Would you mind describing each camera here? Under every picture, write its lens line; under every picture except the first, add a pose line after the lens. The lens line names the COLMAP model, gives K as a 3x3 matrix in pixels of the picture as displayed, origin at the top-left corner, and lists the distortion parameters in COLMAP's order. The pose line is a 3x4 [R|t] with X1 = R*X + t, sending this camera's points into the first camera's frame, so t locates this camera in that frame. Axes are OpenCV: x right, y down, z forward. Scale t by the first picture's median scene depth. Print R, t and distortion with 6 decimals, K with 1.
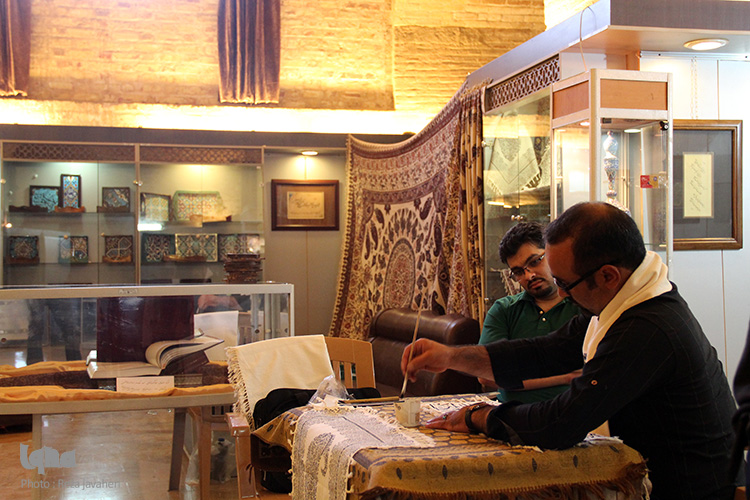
lens RADIAL K [[957.1, 0, 377.5], [0, 957.1, 246.7], [0, 0, 1]] dist [0.036907, 0.000000]
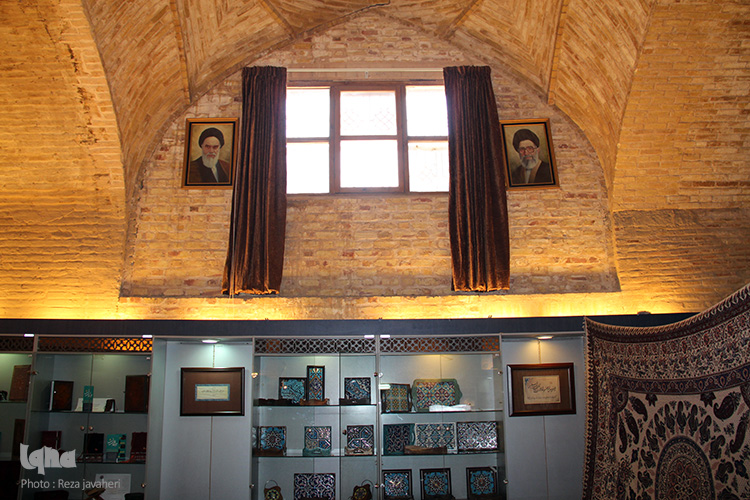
lens RADIAL K [[629.7, 0, 376.9], [0, 629.7, 244.4], [0, 0, 1]] dist [-0.154168, 0.027079]
pose [[0.971749, -0.060968, -0.228006, -0.088001], [0.007855, 0.973878, -0.226935, -0.047189], [0.235886, 0.218733, 0.946844, 0.328414]]
